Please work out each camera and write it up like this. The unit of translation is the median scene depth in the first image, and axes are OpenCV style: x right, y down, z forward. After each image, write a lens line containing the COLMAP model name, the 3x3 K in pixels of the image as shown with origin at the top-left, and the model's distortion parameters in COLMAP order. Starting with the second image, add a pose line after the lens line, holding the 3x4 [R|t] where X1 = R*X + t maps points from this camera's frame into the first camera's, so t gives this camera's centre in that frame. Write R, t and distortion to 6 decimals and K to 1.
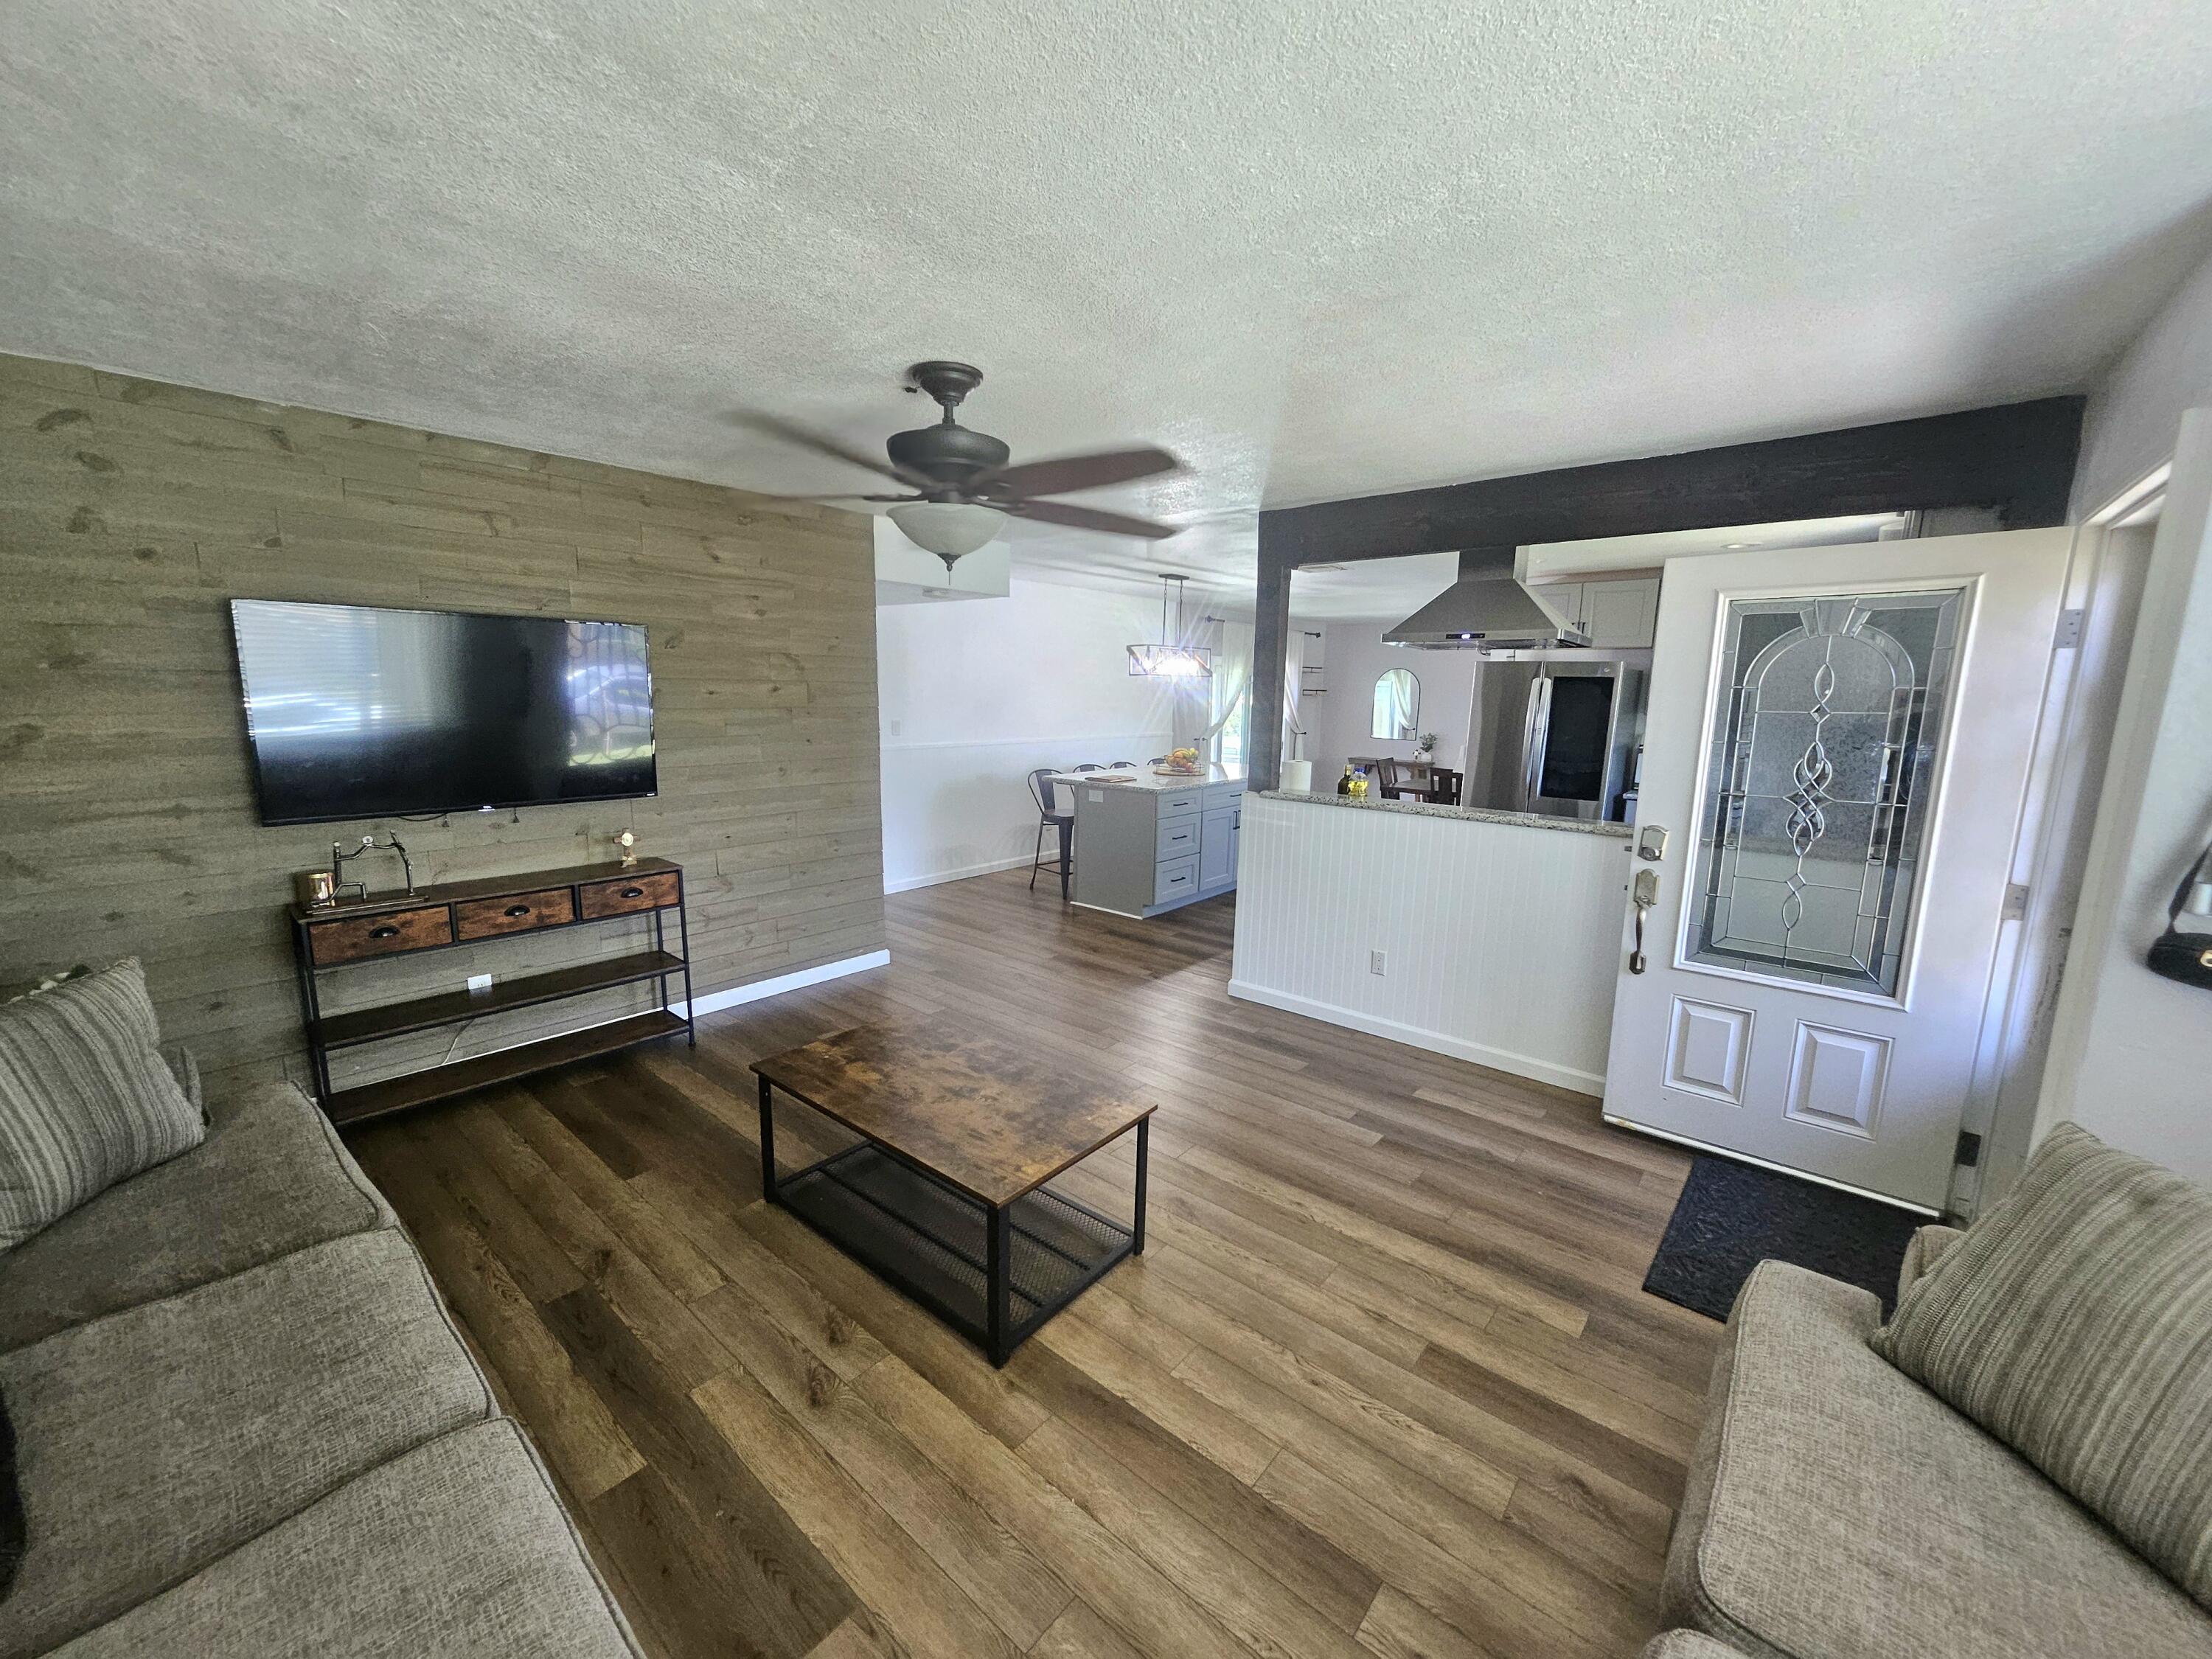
lens RADIAL K [[863.5, 0, 1101.6], [0, 863.5, 832.3], [0, 0, 1]] dist [0.004890, -0.003249]
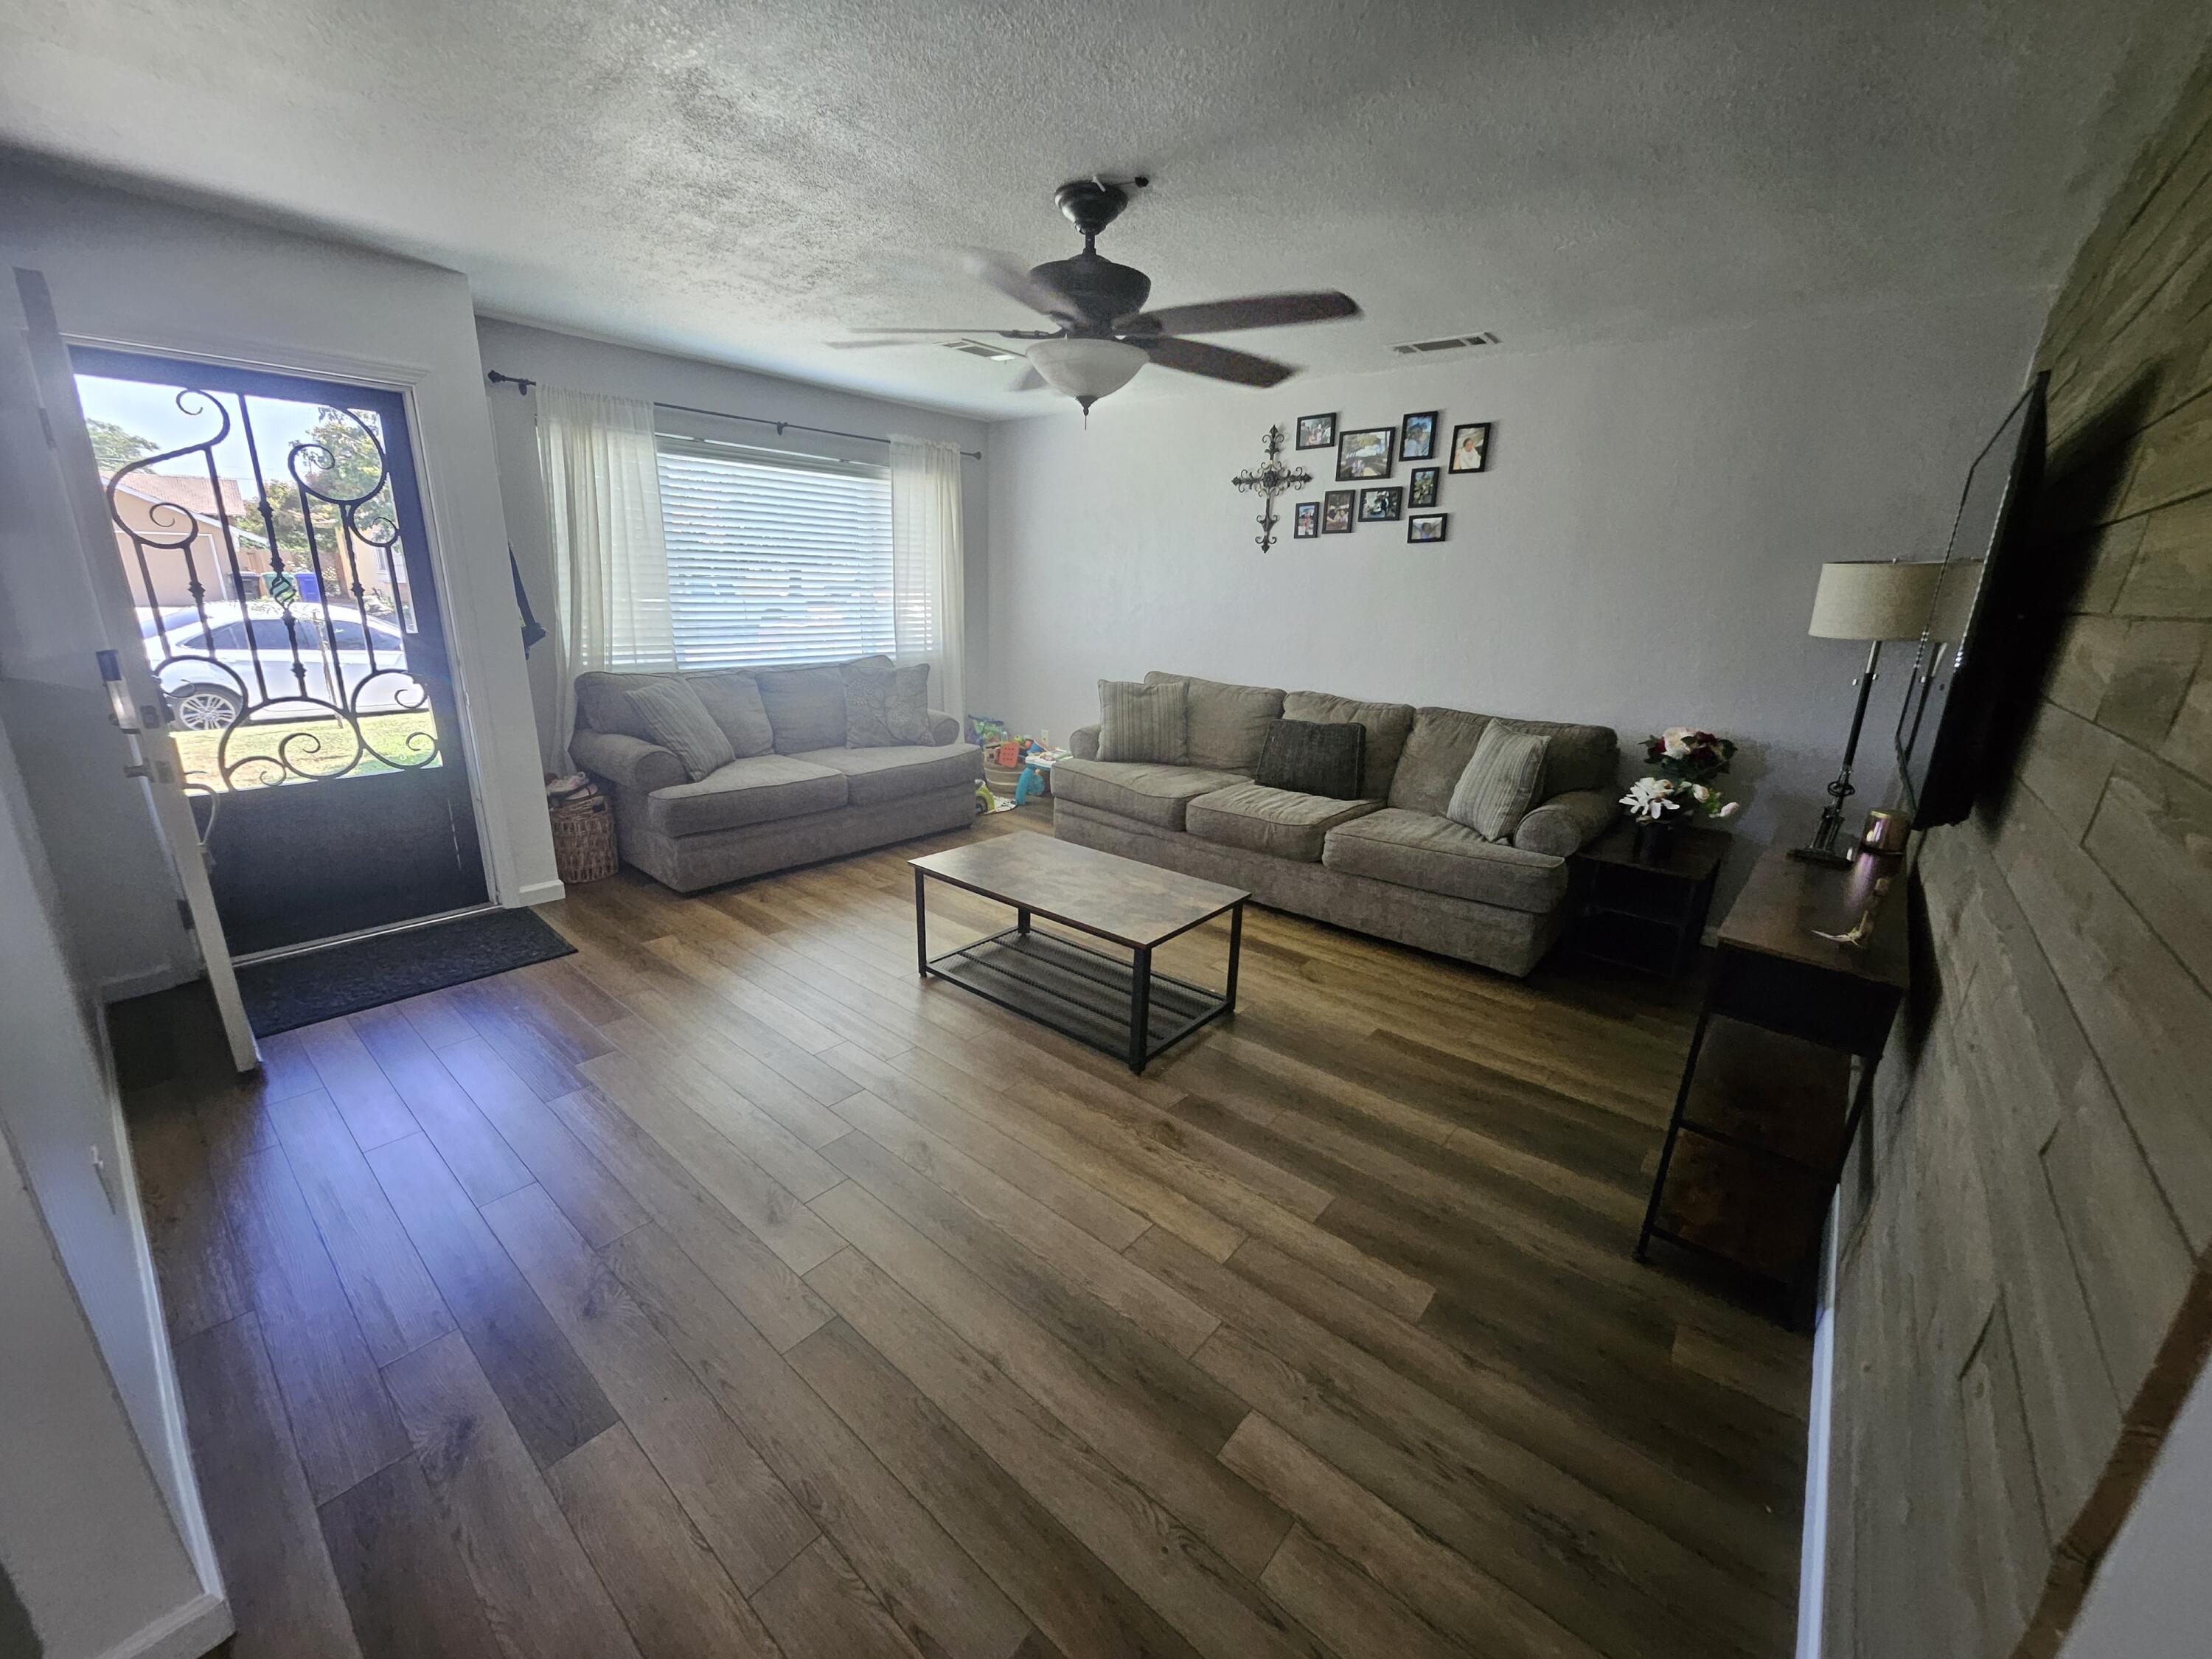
lens RADIAL K [[863.5, 0, 1101.6], [0, 863.5, 832.3], [0, 0, 1]] dist [0.004890, -0.003249]
pose [[-0.998754, -0.046458, -0.018211, -0.148286], [-0.049749, 0.898702, 0.435730, -0.227084], [-0.003877, 0.436093, -0.899893, 1.571892]]
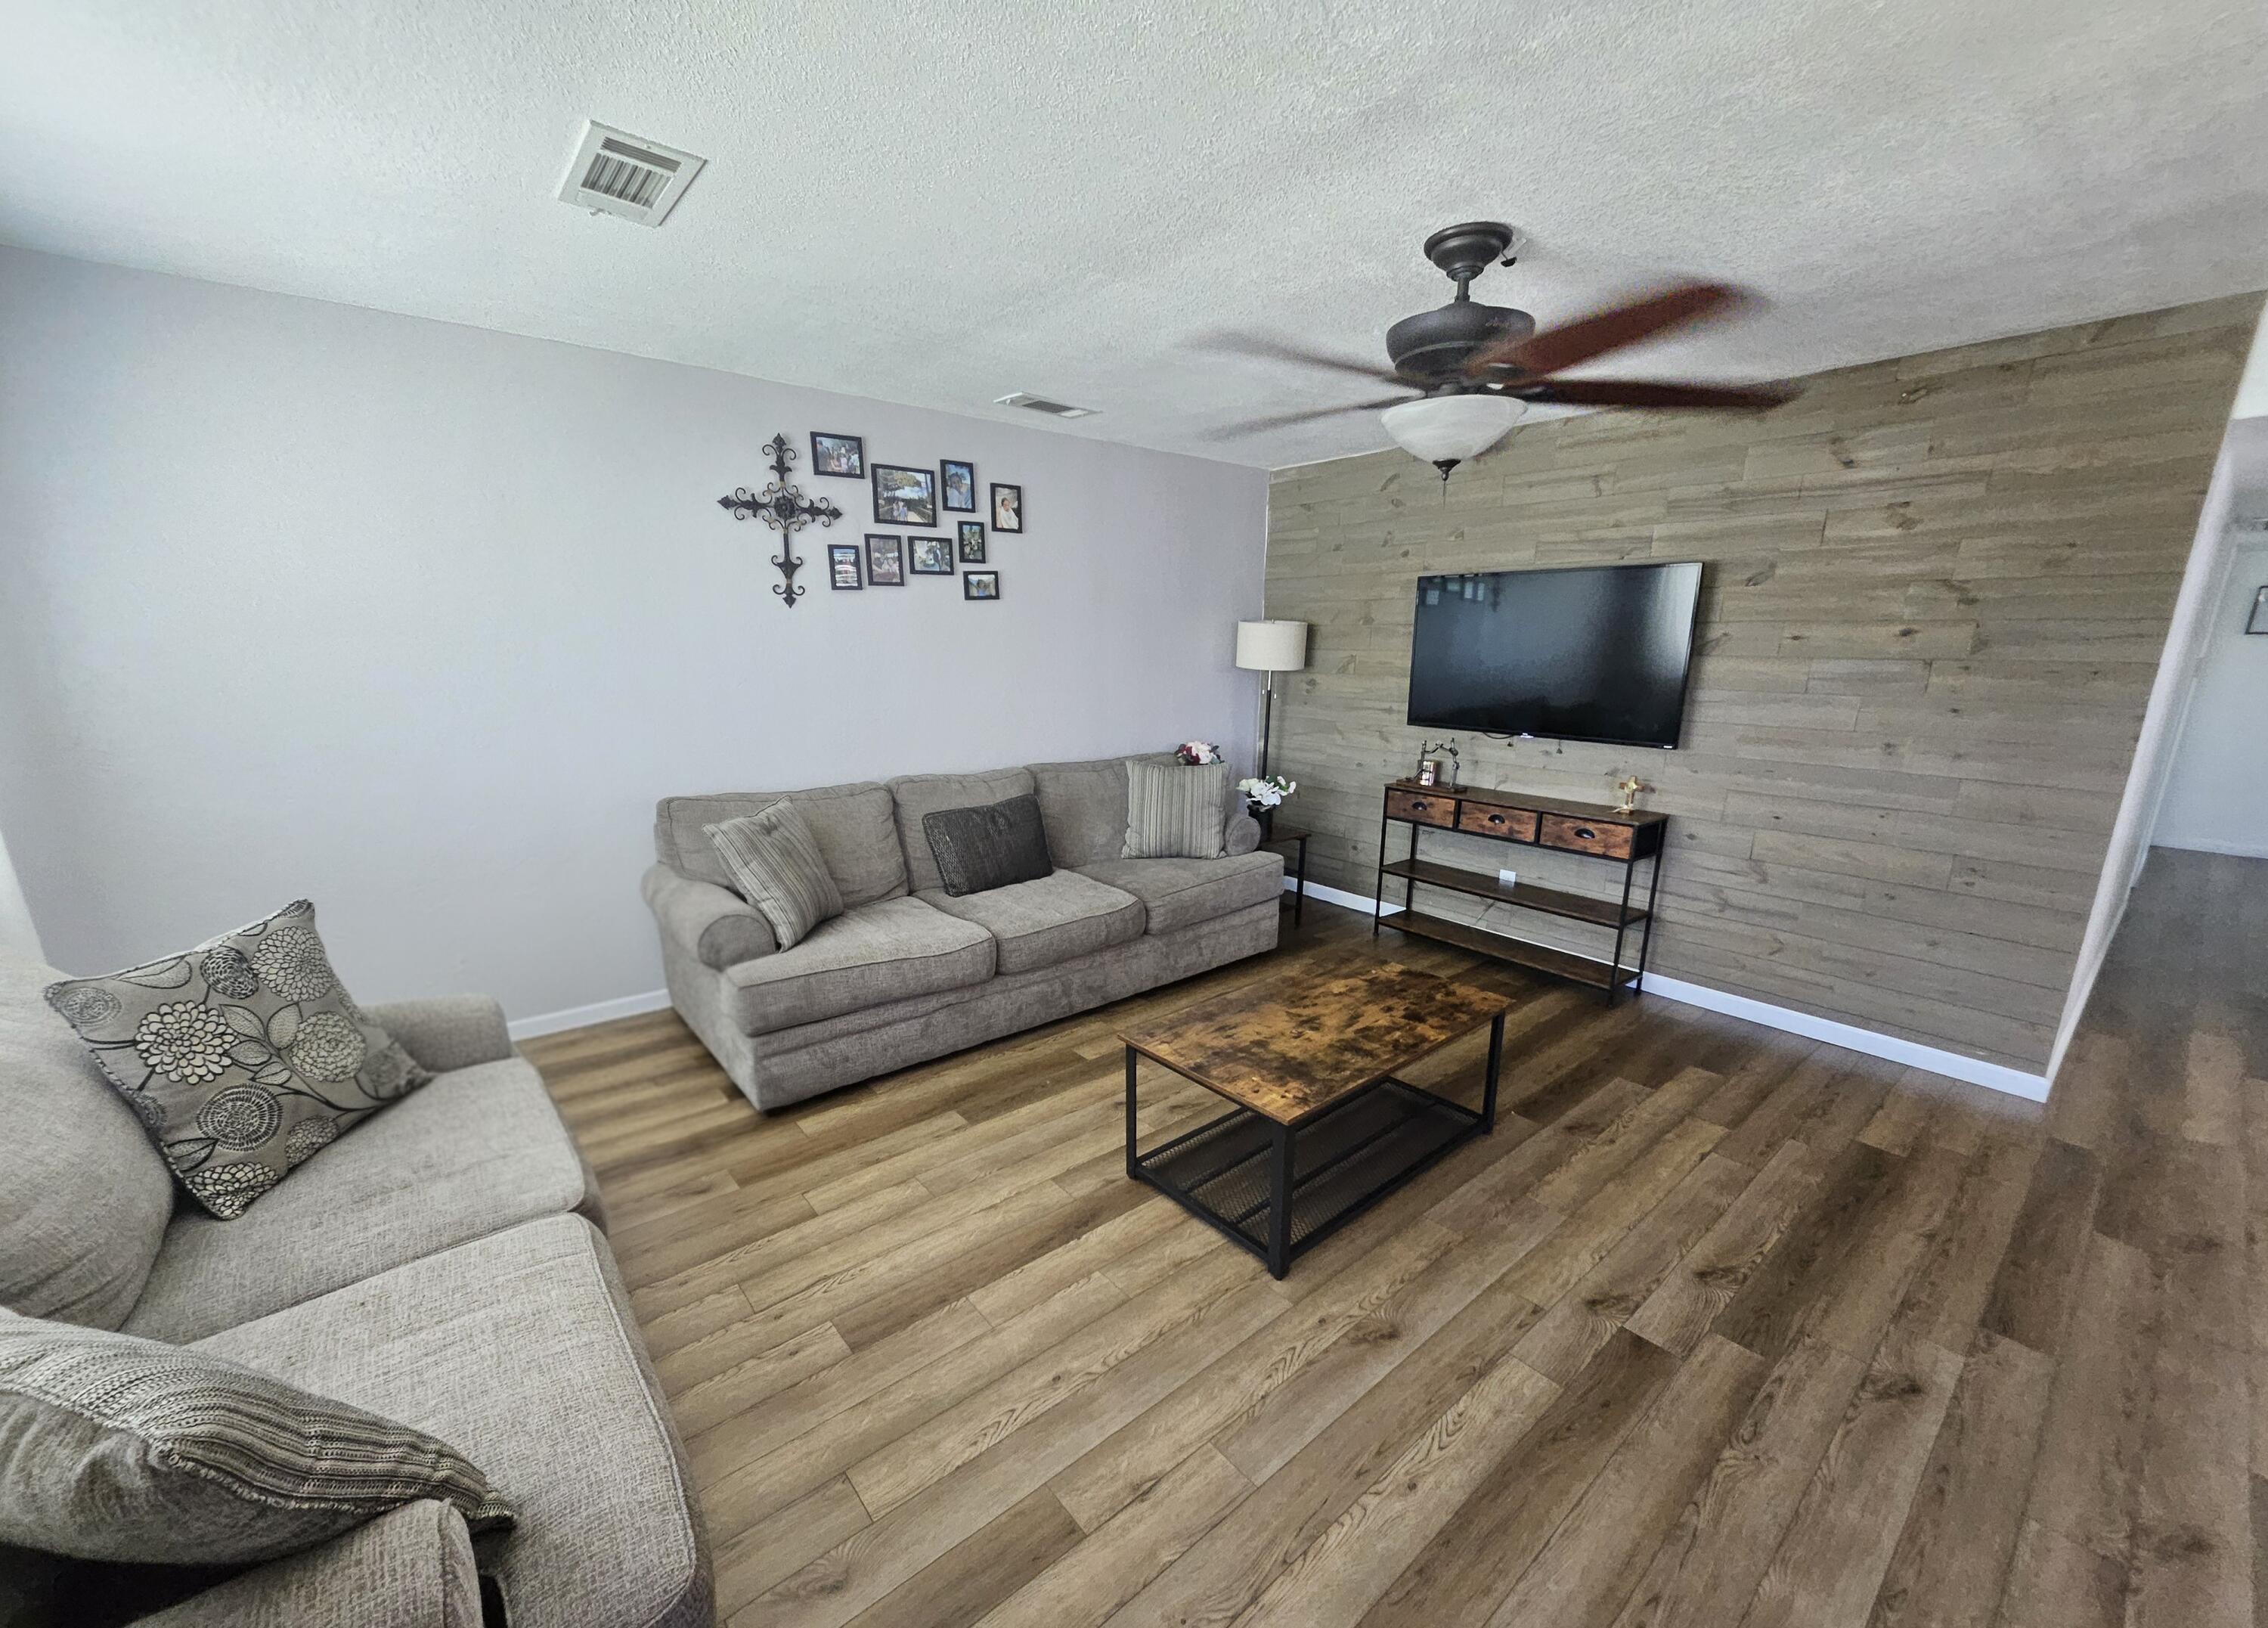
lens RADIAL K [[889.6, 0, 1129.6], [0, 889.6, 854.8], [0, 0, 1]] dist [0.000332, -0.000057]
pose [[-0.171098, 0.216969, -0.961067, 0.618613], [-0.171288, 0.954046, 0.245878, -0.079688], [0.970250, 0.206689, -0.126072, 0.659747]]
